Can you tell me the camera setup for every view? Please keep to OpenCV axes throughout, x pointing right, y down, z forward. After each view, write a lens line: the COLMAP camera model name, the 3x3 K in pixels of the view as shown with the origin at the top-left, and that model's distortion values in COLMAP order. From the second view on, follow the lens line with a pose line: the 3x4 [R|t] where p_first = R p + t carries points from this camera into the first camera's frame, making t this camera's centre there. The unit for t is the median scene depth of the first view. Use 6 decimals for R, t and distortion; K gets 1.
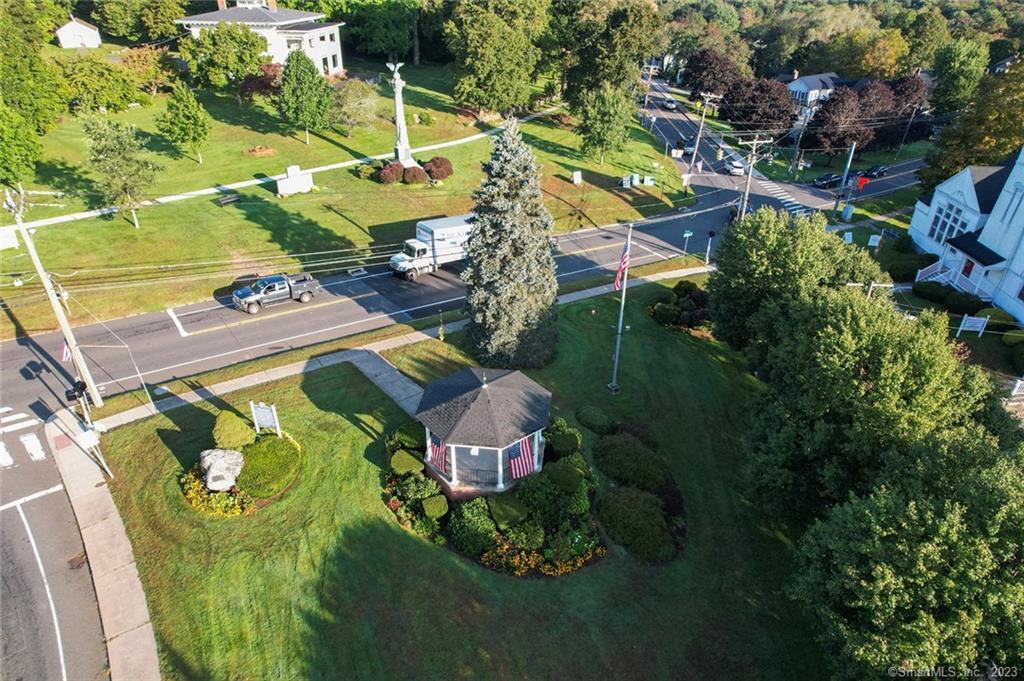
lens RADIAL K [[652.6, 0, 514.6], [0, 652.6, 338.9], [0, 0, 1]] dist [-0.077764, 0.073355]
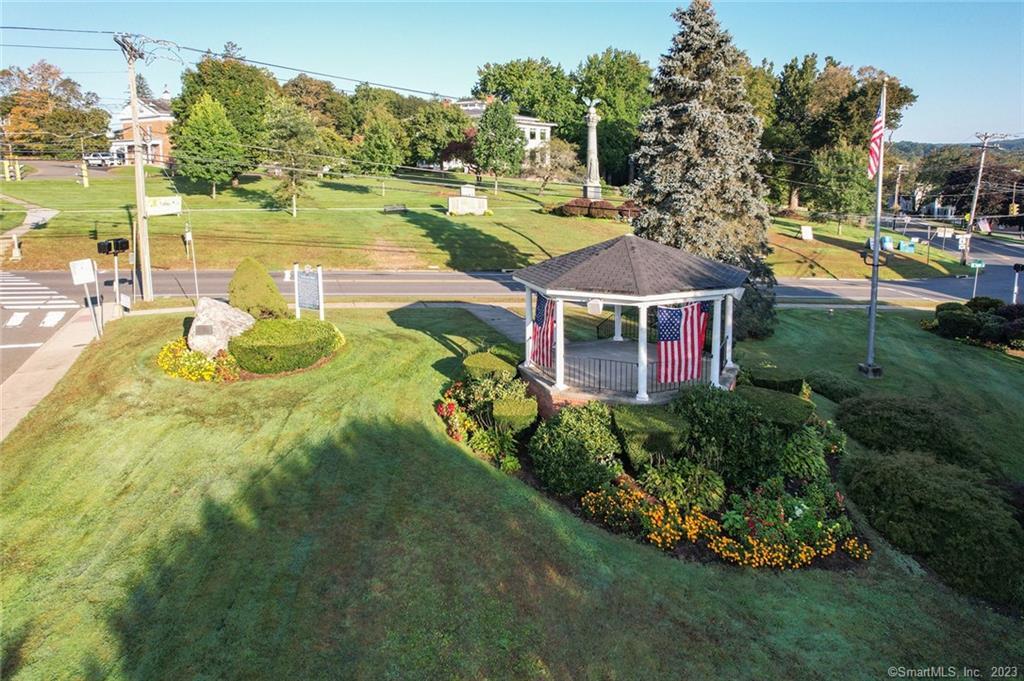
lens RADIAL K [[675.0, 0, 499.2], [0, 675.0, 252.3], [0, 0, 1]] dist [-0.045637, 0.000566]
pose [[0.940011, 0.016144, -0.340763, 0.027137], [-0.148572, 0.918548, -0.366328, 0.172593], [0.307093, 0.394980, 0.865843, 0.230038]]
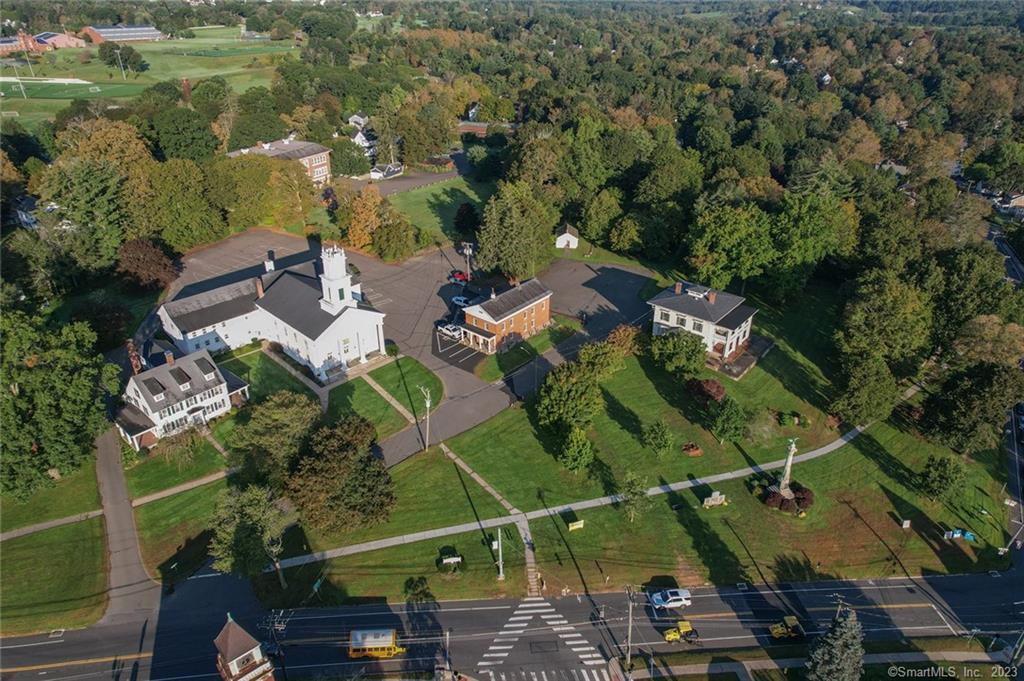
lens RADIAL K [[652.6, 0, 514.6], [0, 652.6, 338.9], [0, 0, 1]] dist [-0.077764, 0.073355]
pose [[0.860931, 0.233097, -0.452176, -0.129979], [-0.250461, 0.967875, 0.022070, -0.592682], [0.442794, 0.094252, 0.891656, -0.834044]]
